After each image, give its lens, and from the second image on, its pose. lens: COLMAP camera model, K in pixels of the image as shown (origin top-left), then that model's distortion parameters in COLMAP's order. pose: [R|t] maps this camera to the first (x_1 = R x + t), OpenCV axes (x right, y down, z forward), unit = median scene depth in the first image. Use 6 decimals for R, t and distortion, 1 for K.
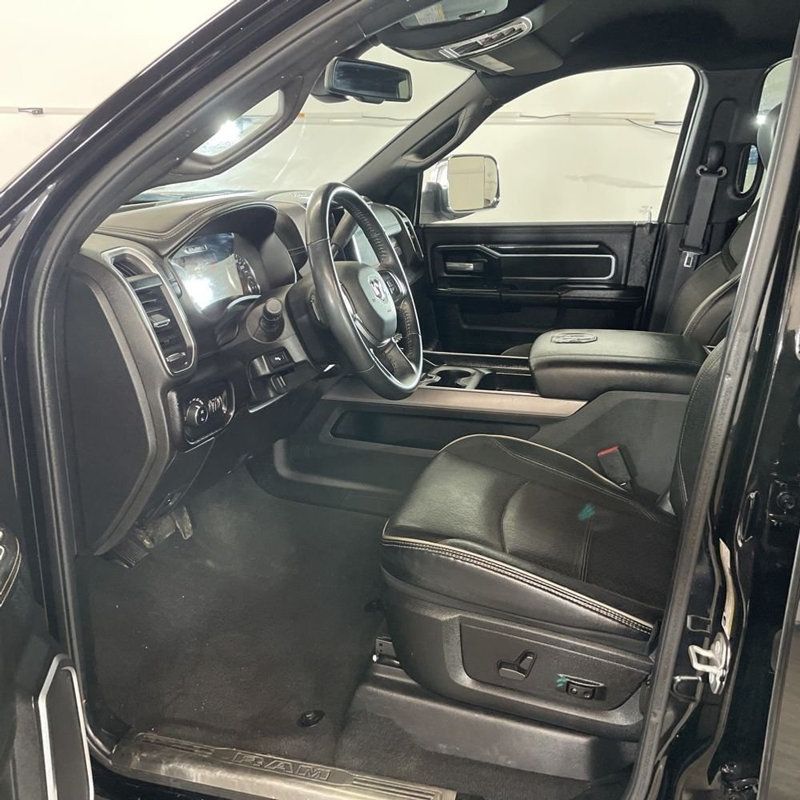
lens RADIAL K [[805.8, 0, 398.5], [0, 805.8, 399.8], [0, 0, 1]] dist [0.103768, -0.138833]
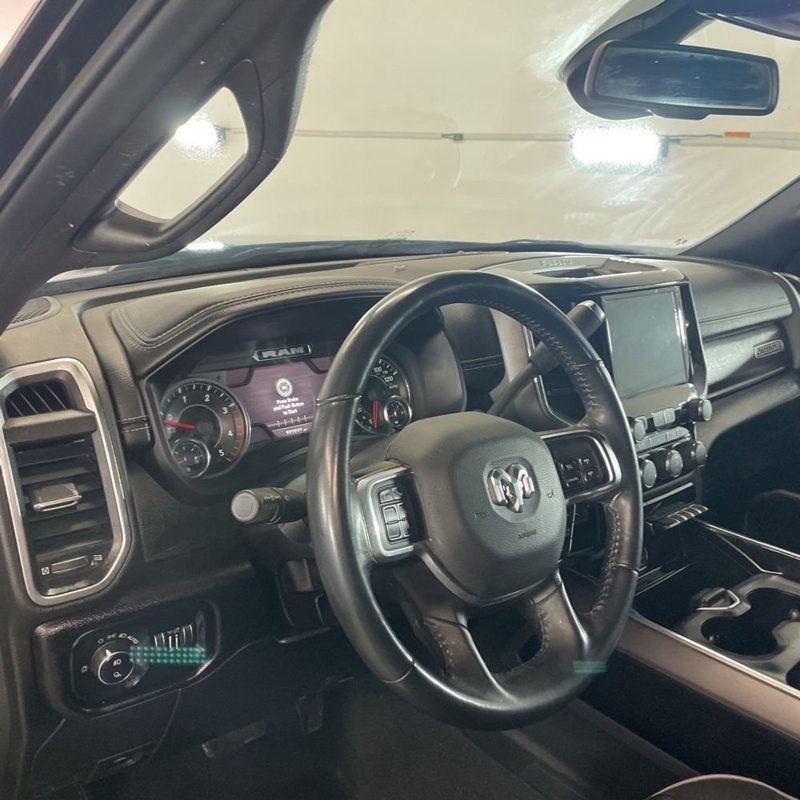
lens RADIAL K [[805.8, 0, 398.5], [0, 805.8, 399.8], [0, 0, 1]] dist [0.103768, -0.138833]
pose [[0.841394, 0.163795, -0.515002, 0.140447], [-0.176382, 0.984010, 0.024796, -0.163999], [0.510828, 0.069974, 0.856830, 0.463135]]
